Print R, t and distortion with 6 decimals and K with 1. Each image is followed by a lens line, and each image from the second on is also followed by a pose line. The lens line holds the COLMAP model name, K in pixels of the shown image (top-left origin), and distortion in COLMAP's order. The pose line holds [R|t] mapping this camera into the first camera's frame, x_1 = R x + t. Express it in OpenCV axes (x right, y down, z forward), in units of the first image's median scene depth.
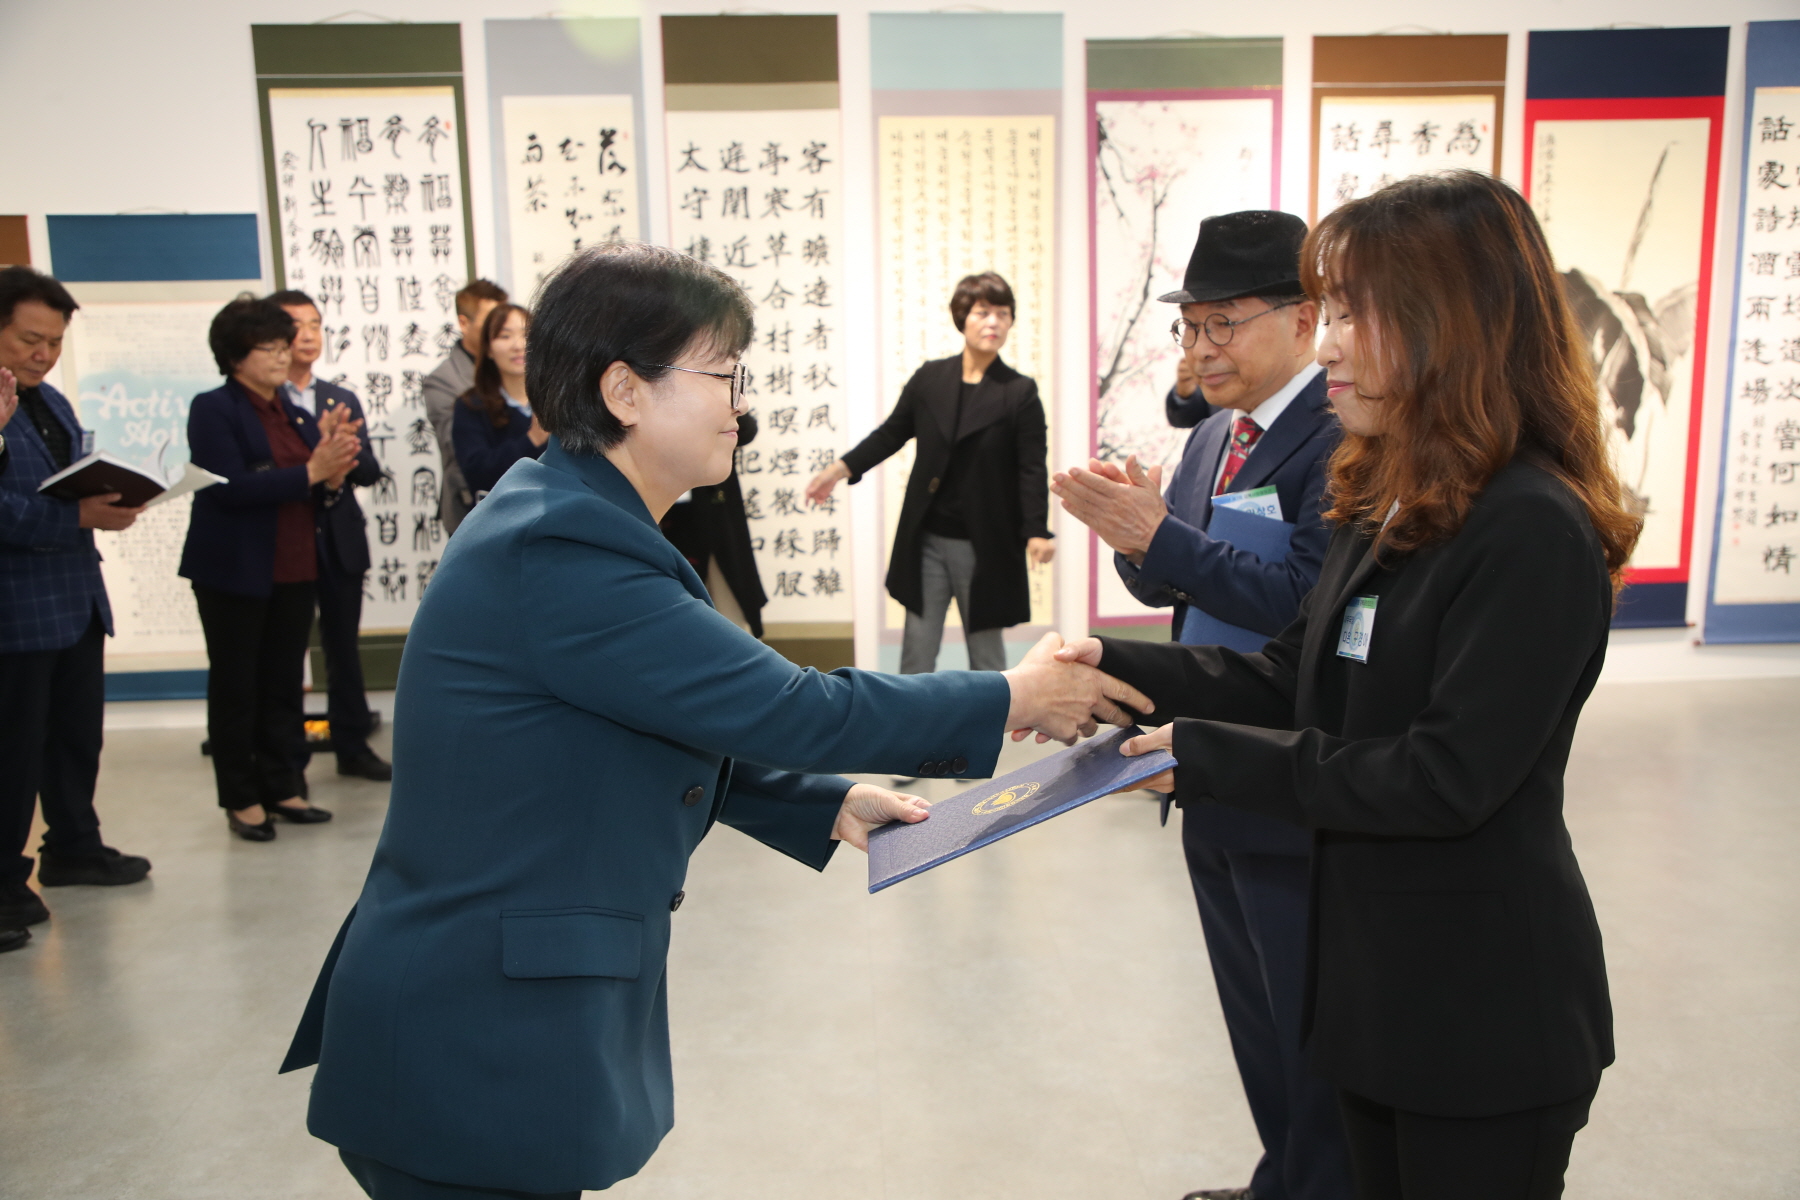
lens RADIAL K [[1538.8, 0, 911.9], [0, 1538.8, 621.8], [0, 0, 1]] dist [-0.000328, 0.048191]
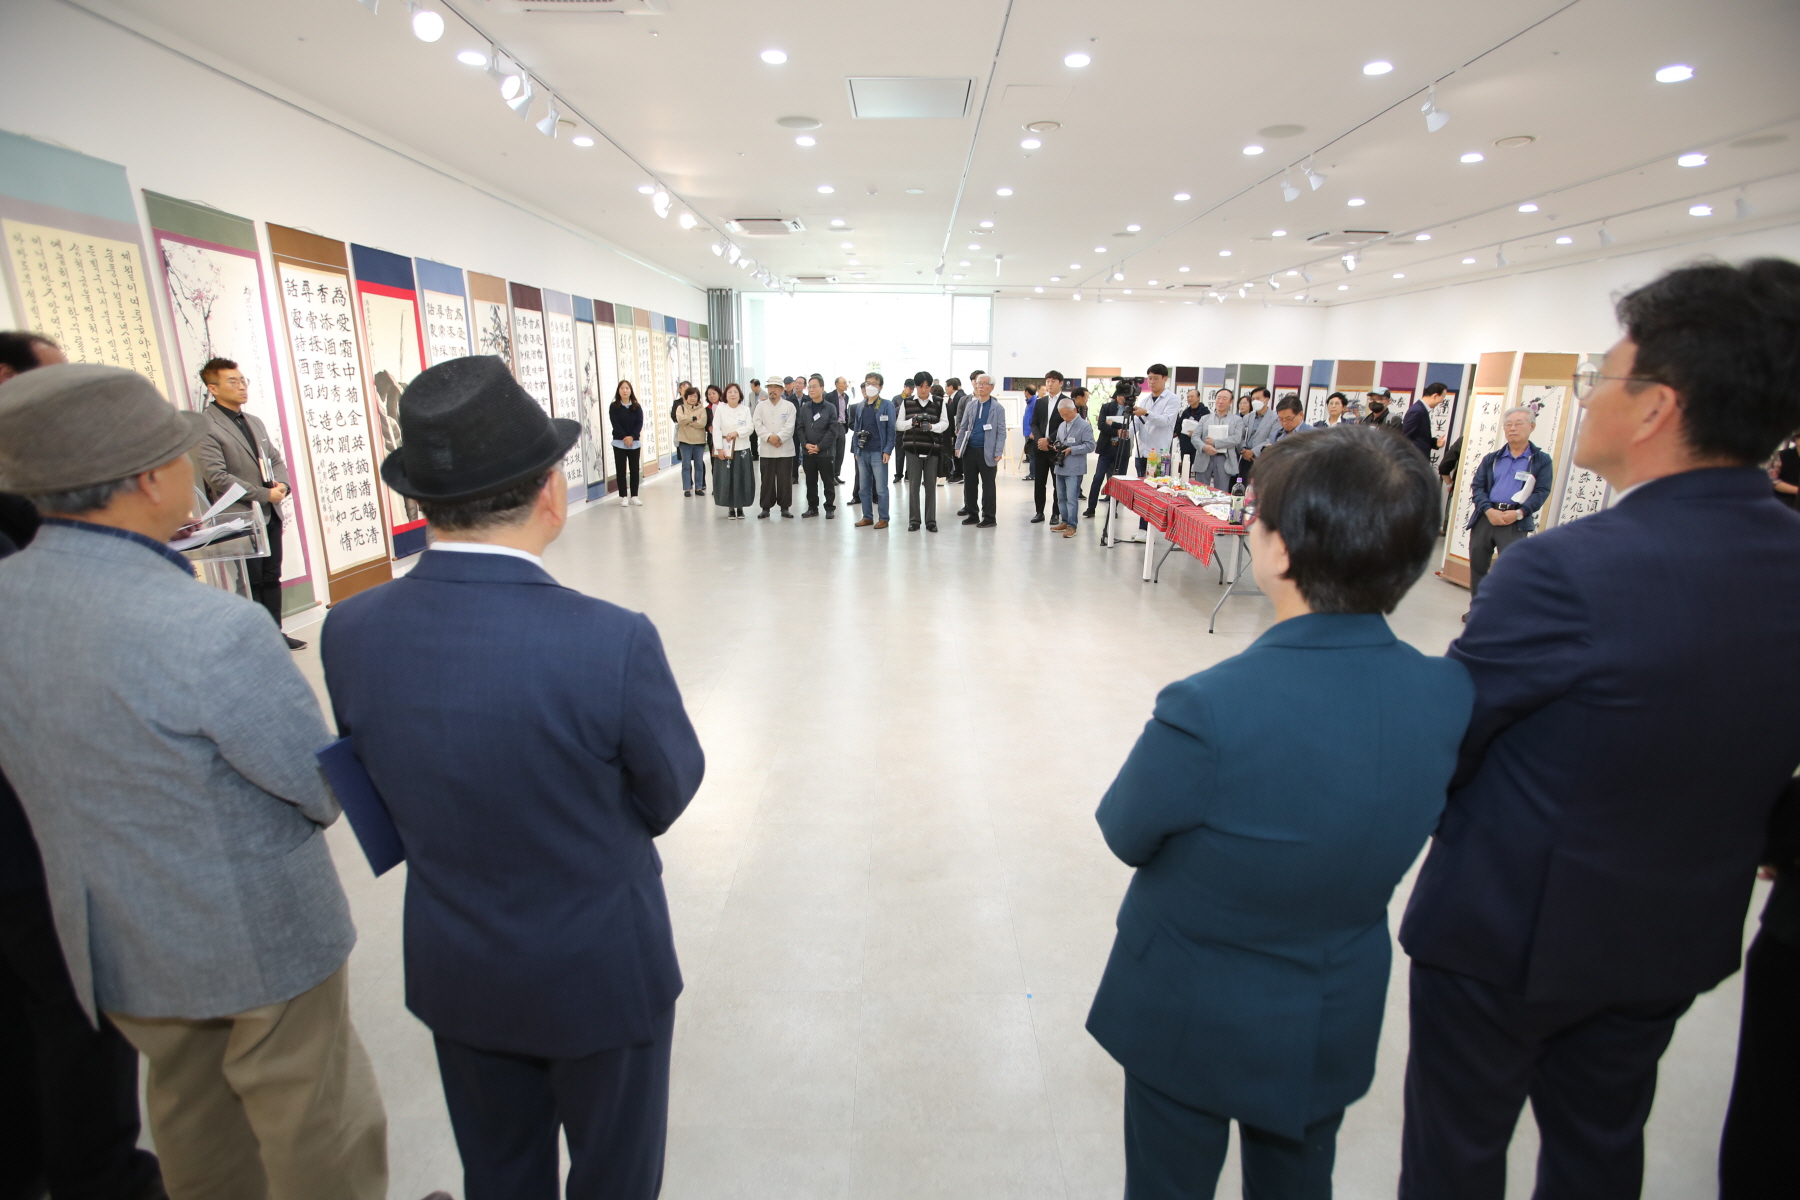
lens RADIAL K [[830.5, 0, 907.8], [0, 830.5, 587.2], [0, 0, 1]] dist [0.003219, 0.001145]
pose [[0.041577, -0.218835, 0.974876, -0.661003], [0.143943, 0.966853, 0.210895, -0.093113], [-0.988712, 0.131558, 0.071699, 0.314333]]
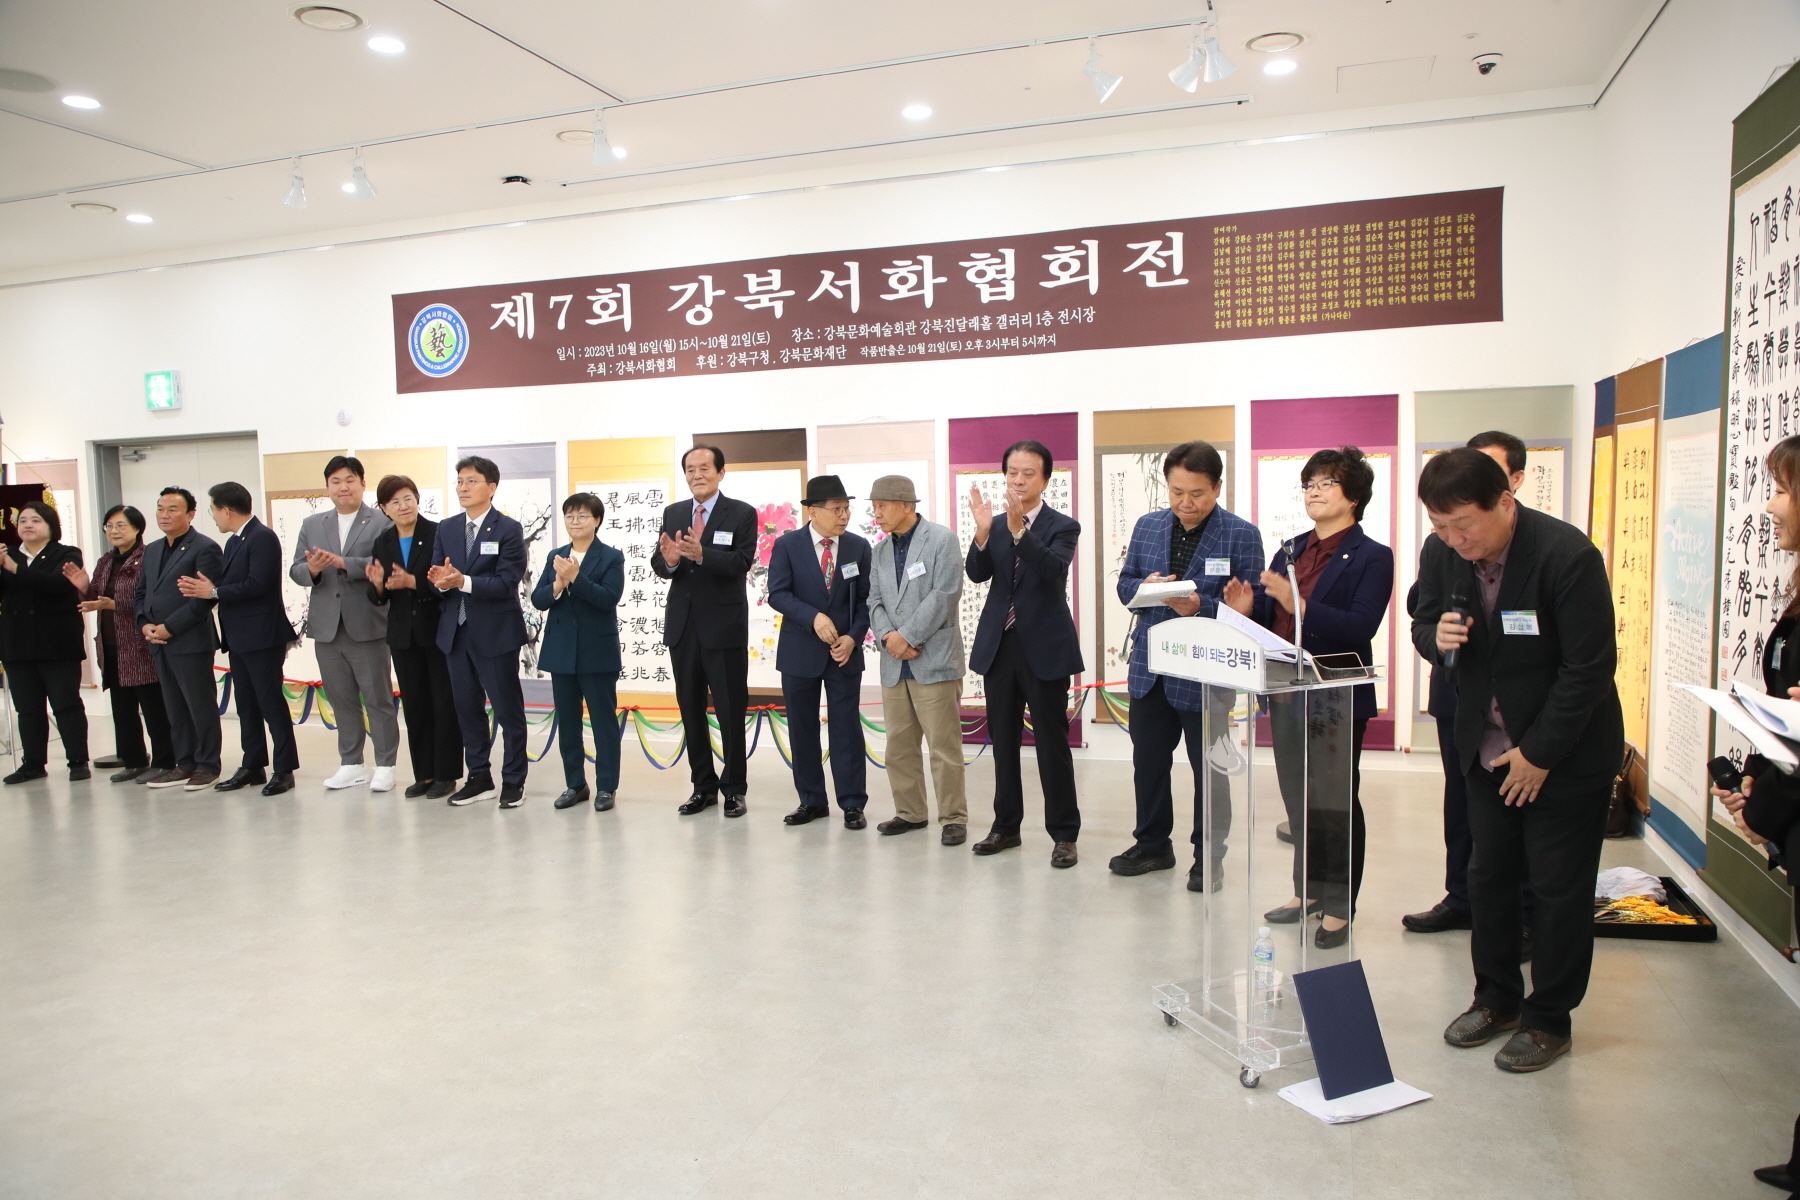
lens RADIAL K [[1247.1, 0, 900.4], [0, 1247.1, 607.1], [0, 0, 1]] dist [-0.066878, 0.040283]
pose [[-0.354368, 0.107406, -0.928917, 0.396501], [-0.126713, 0.978704, 0.161502, -0.159900], [0.926481, 0.174937, -0.333212, 0.804253]]
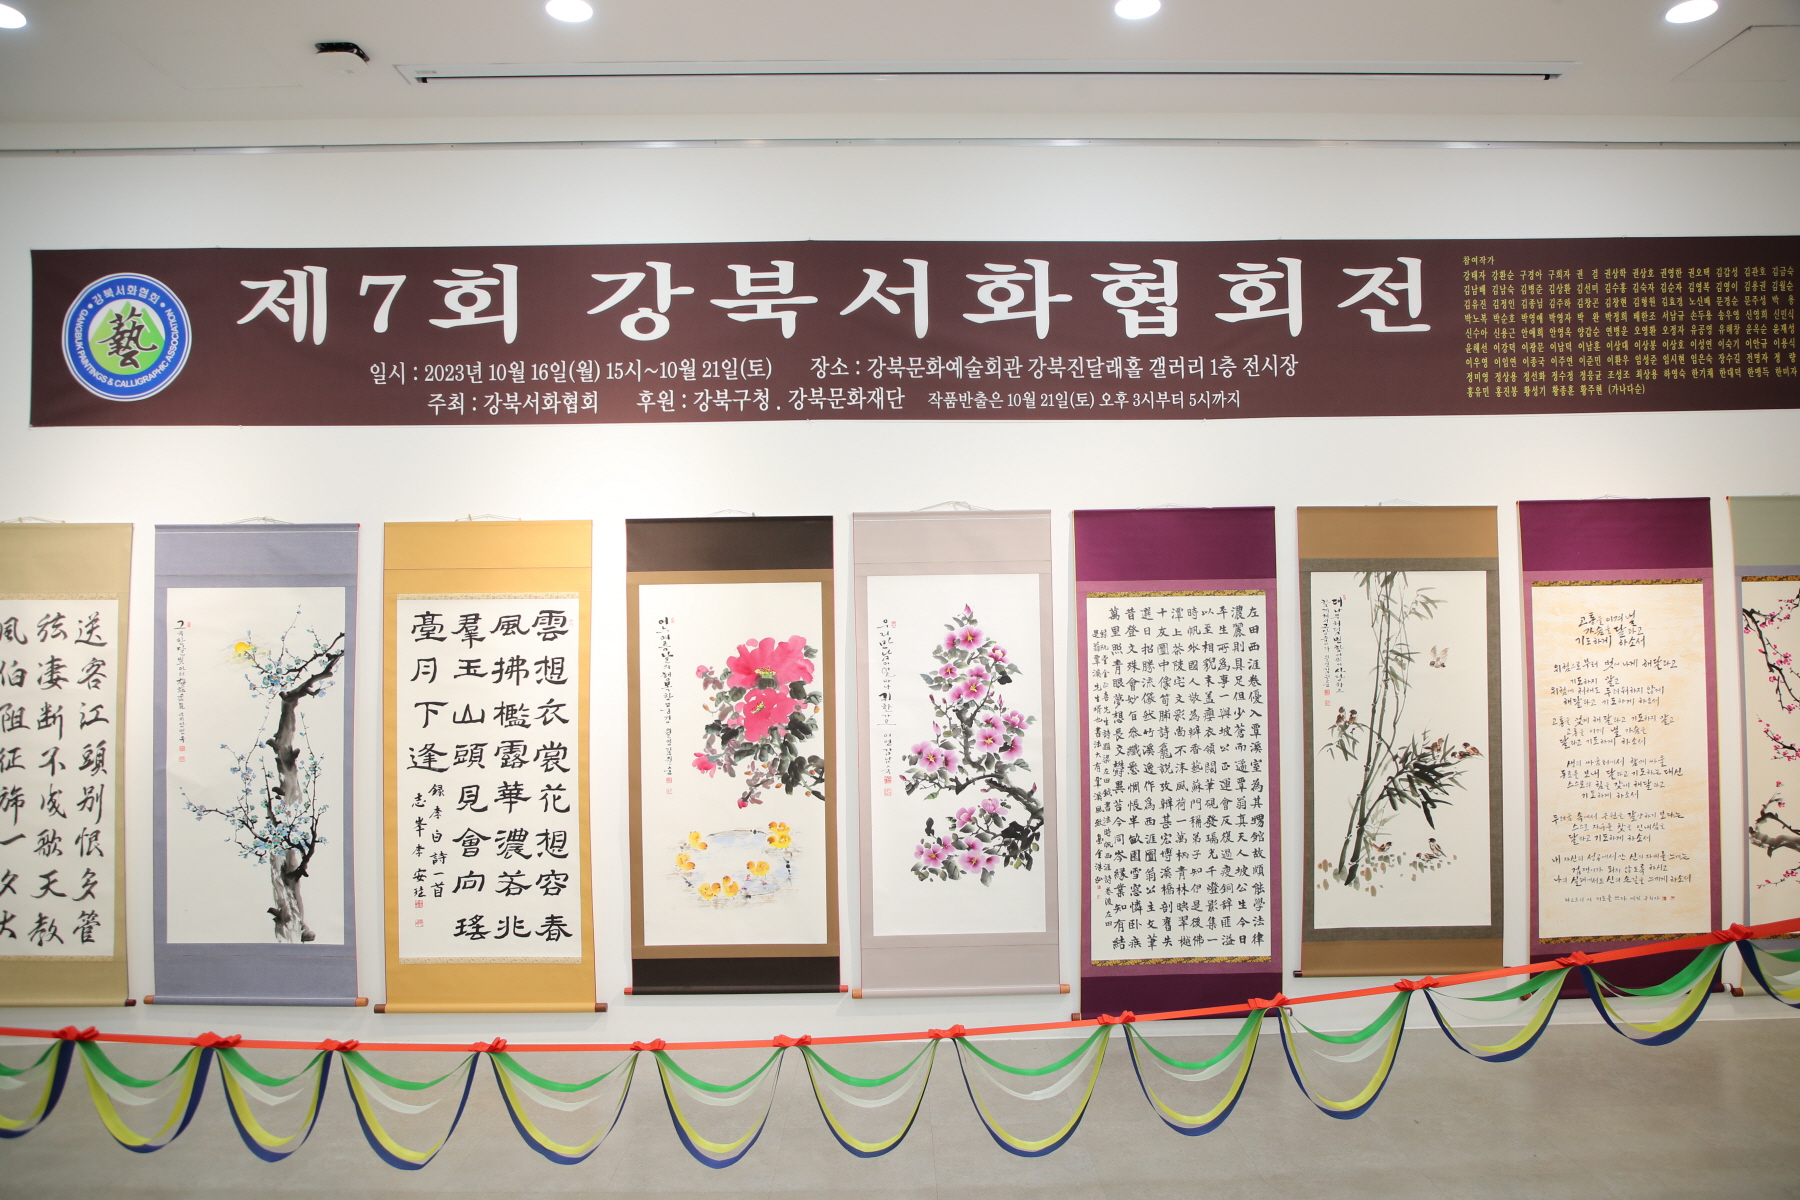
lens RADIAL K [[1247.1, 0, 906.4], [0, 1247.1, 599.7], [0, 0, 1]] dist [-0.066878, 0.040283]
pose [[-0.024555, 0.000862, -0.999698, 0.016981], [-0.158998, 0.987267, 0.004757, -0.081433], [0.986974, 0.159067, -0.024105, 0.337783]]
